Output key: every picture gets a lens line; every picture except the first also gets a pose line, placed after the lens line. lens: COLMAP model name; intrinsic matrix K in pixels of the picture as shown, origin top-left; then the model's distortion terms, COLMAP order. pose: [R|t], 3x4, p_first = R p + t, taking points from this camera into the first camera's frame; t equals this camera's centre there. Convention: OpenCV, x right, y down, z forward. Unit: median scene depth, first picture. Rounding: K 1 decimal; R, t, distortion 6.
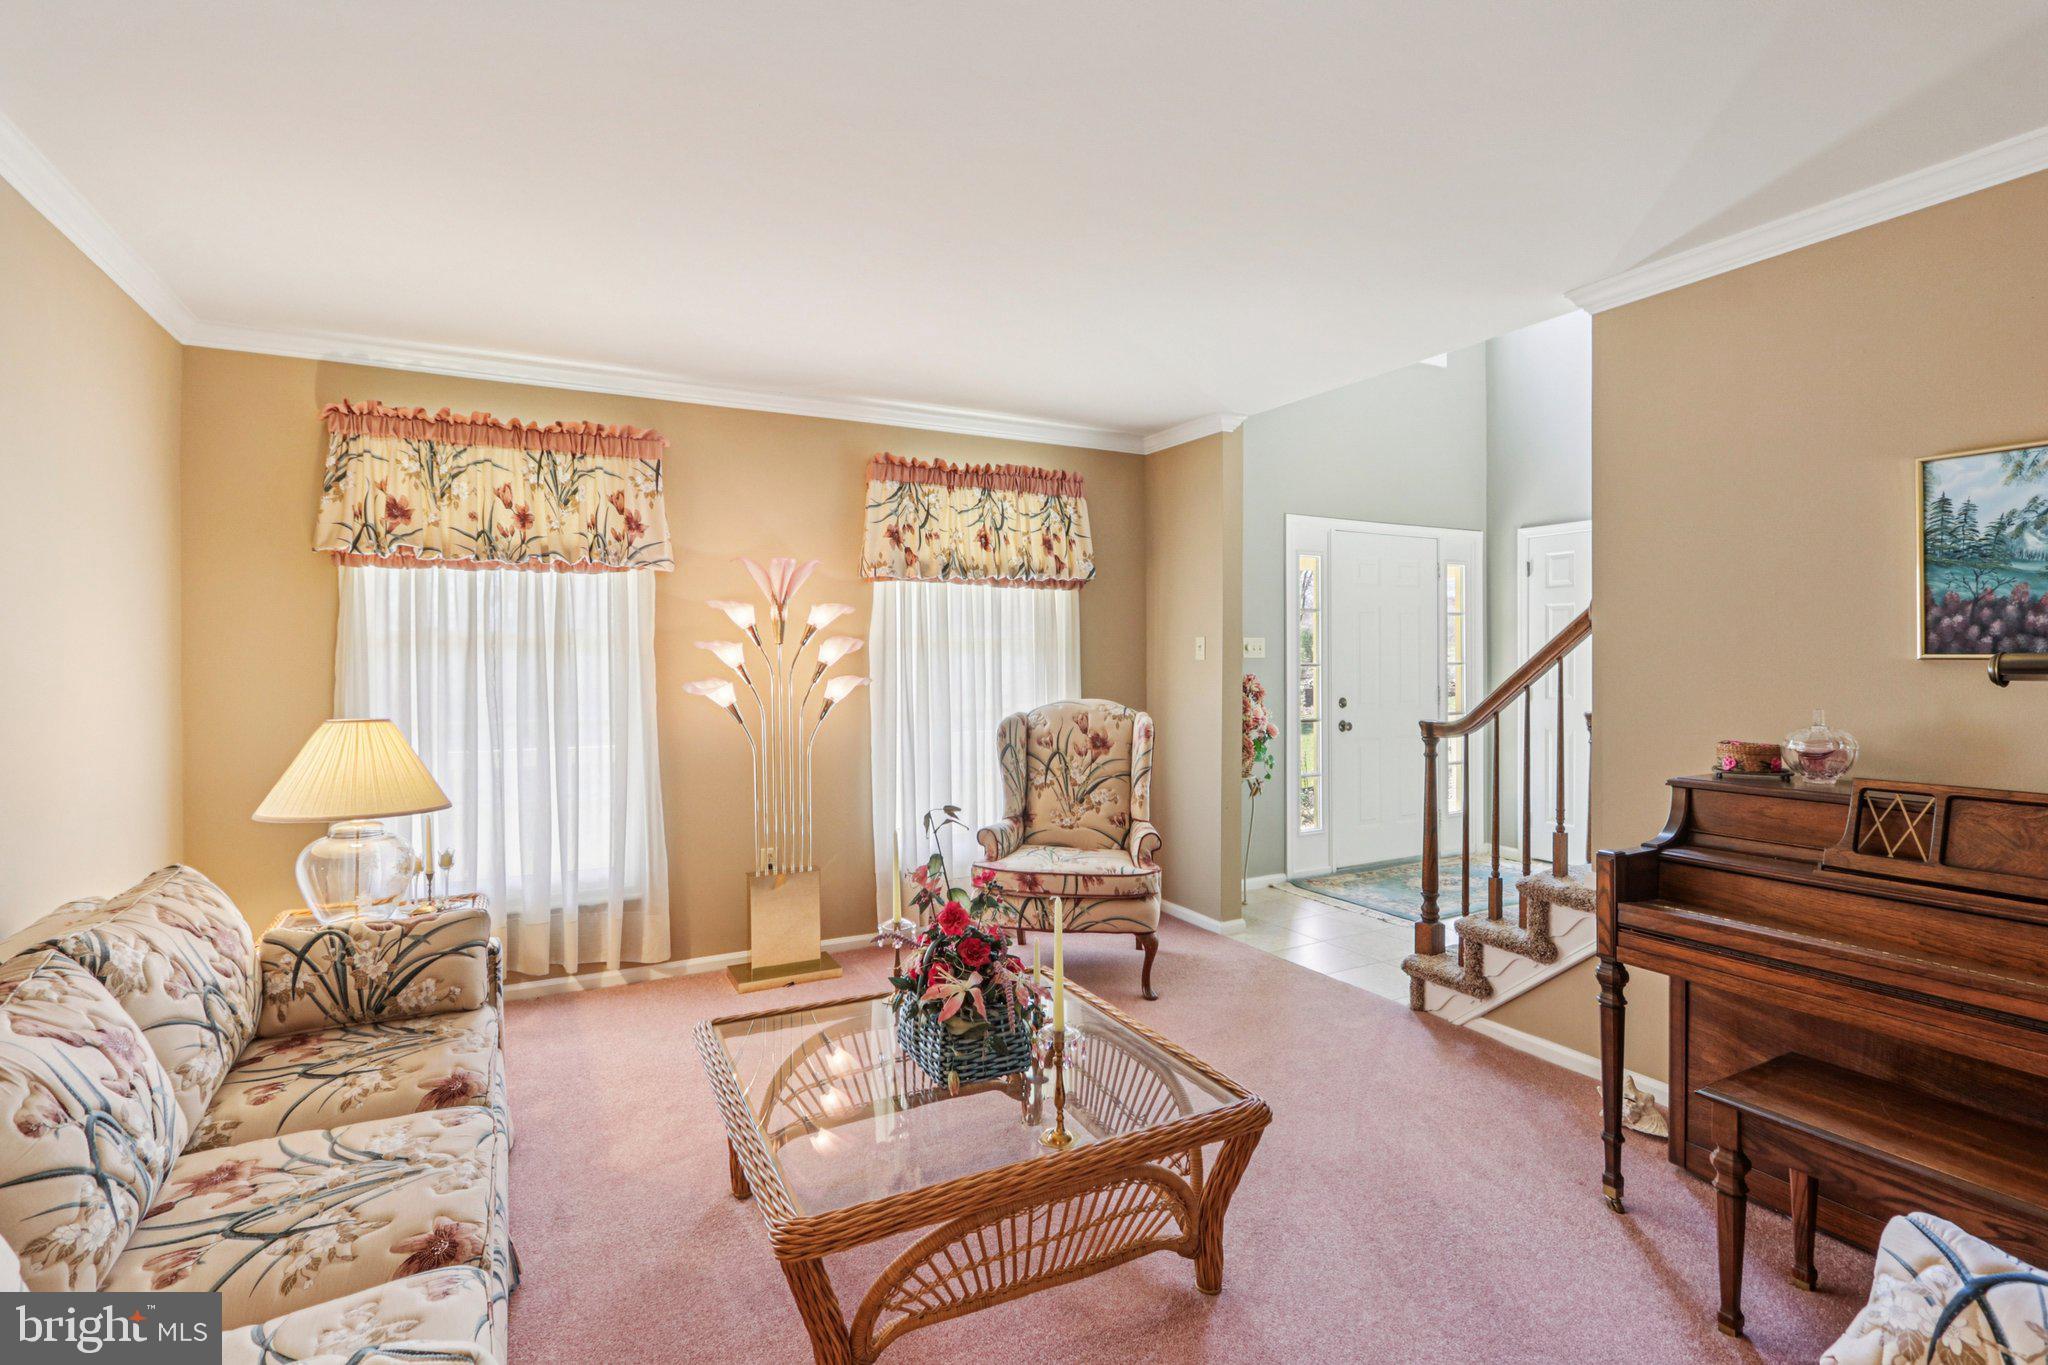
lens RADIAL K [[963.0, 0, 1026.5], [0, 963.0, 670.4], [0, 0, 1]] dist [-0.020201, 0.005029]
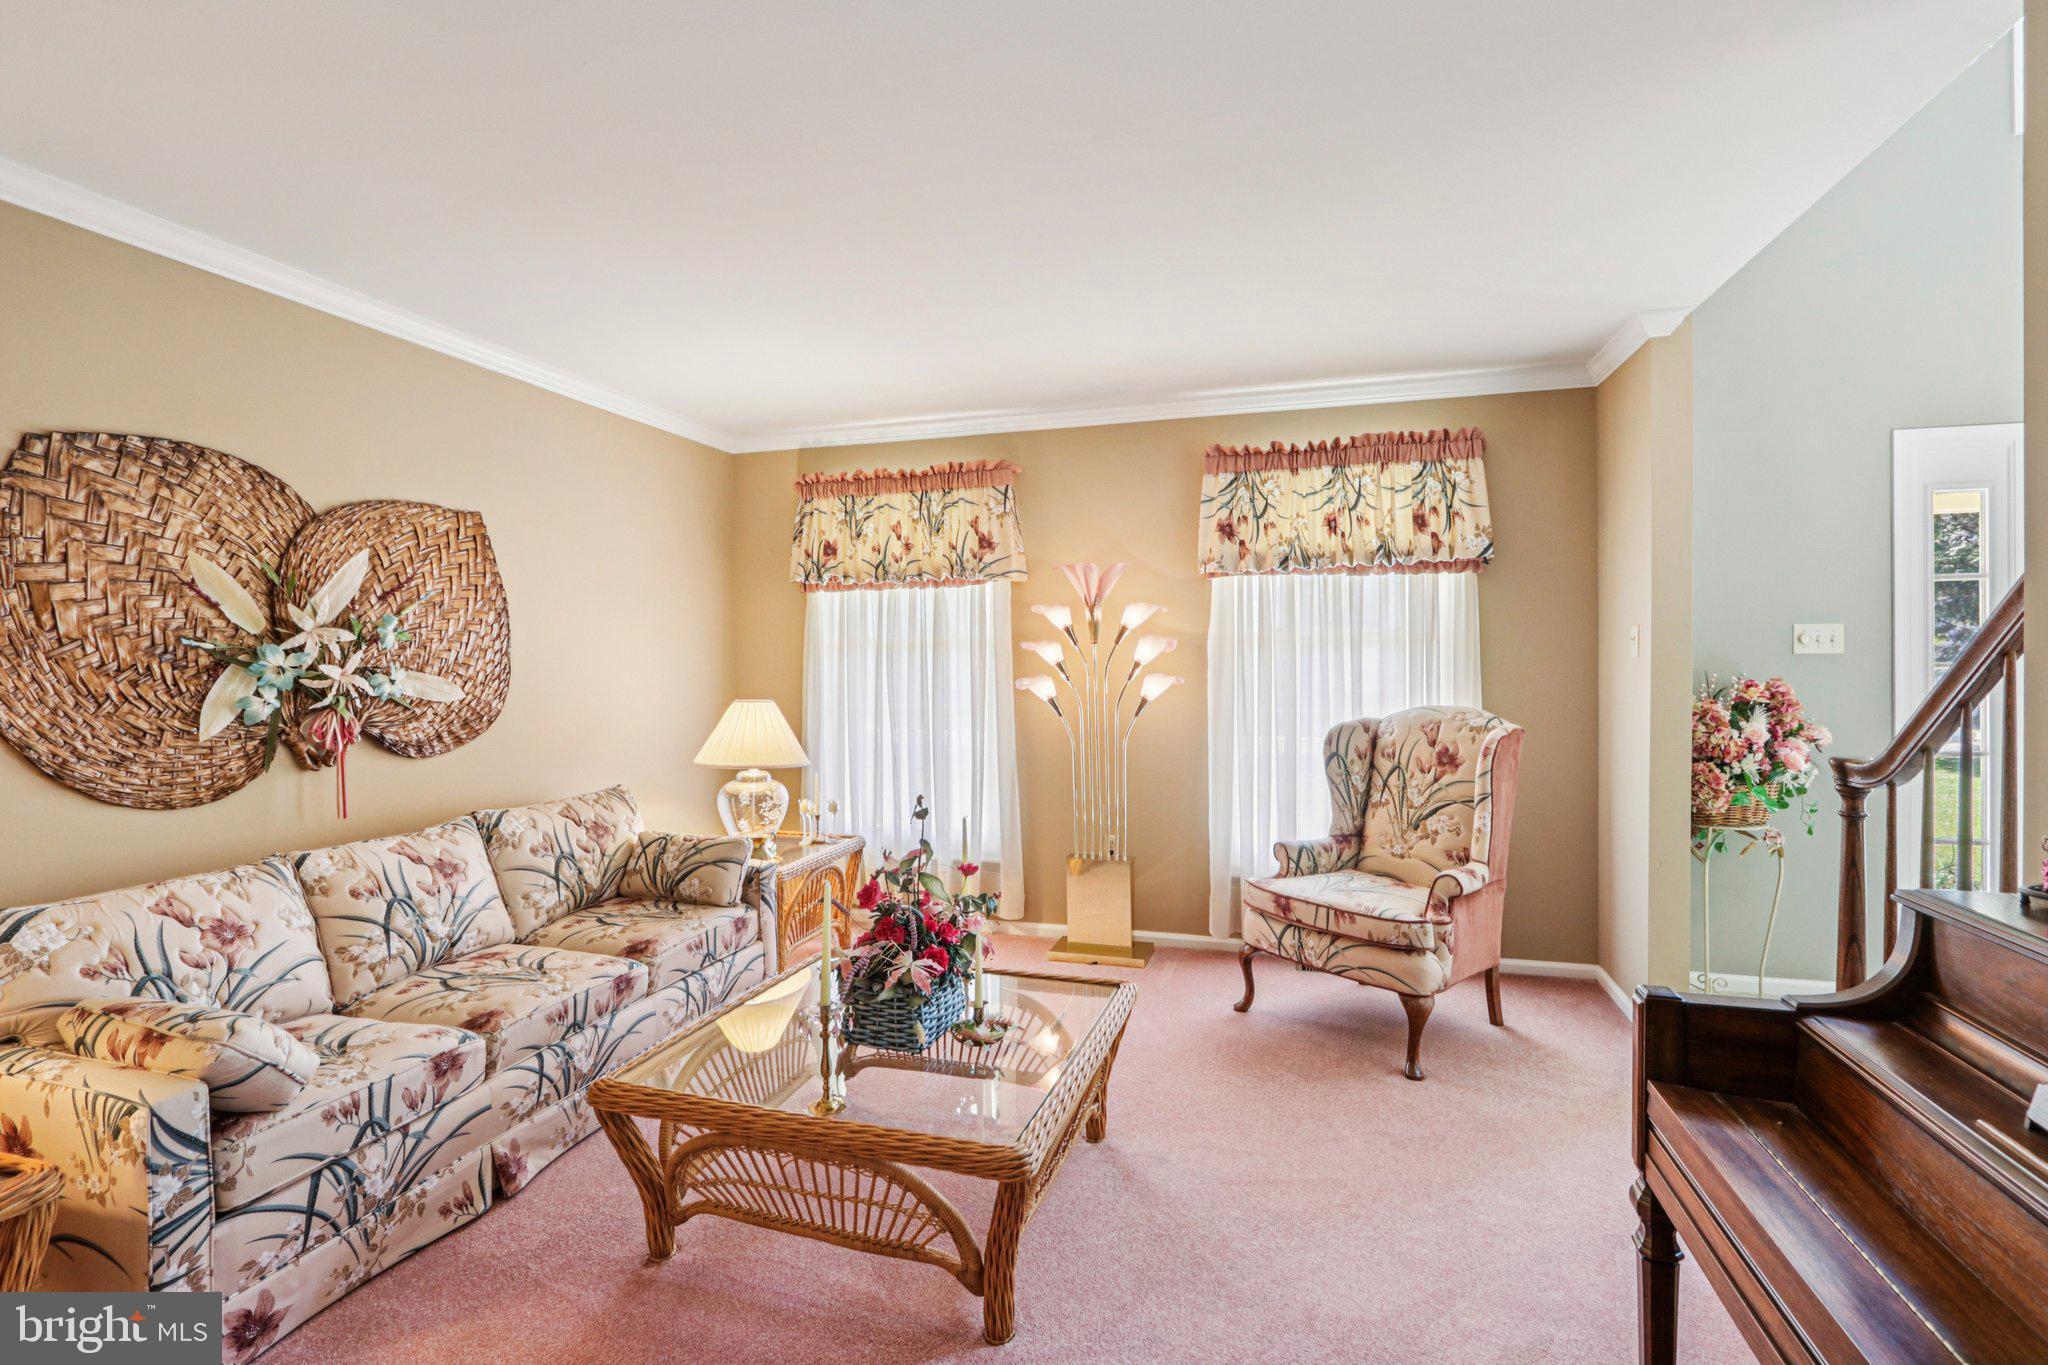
lens RADIAL K [[963.0, 0, 1009.7], [0, 963.0, 675.8], [0, 0, 1]] dist [-0.020201, 0.005029]
pose [[0.702108, 0.012008, -0.711969, 0.420460], [-0.005852, 0.999921, 0.011094, -0.002633], [0.712046, -0.003623, 0.702123, 0.176705]]
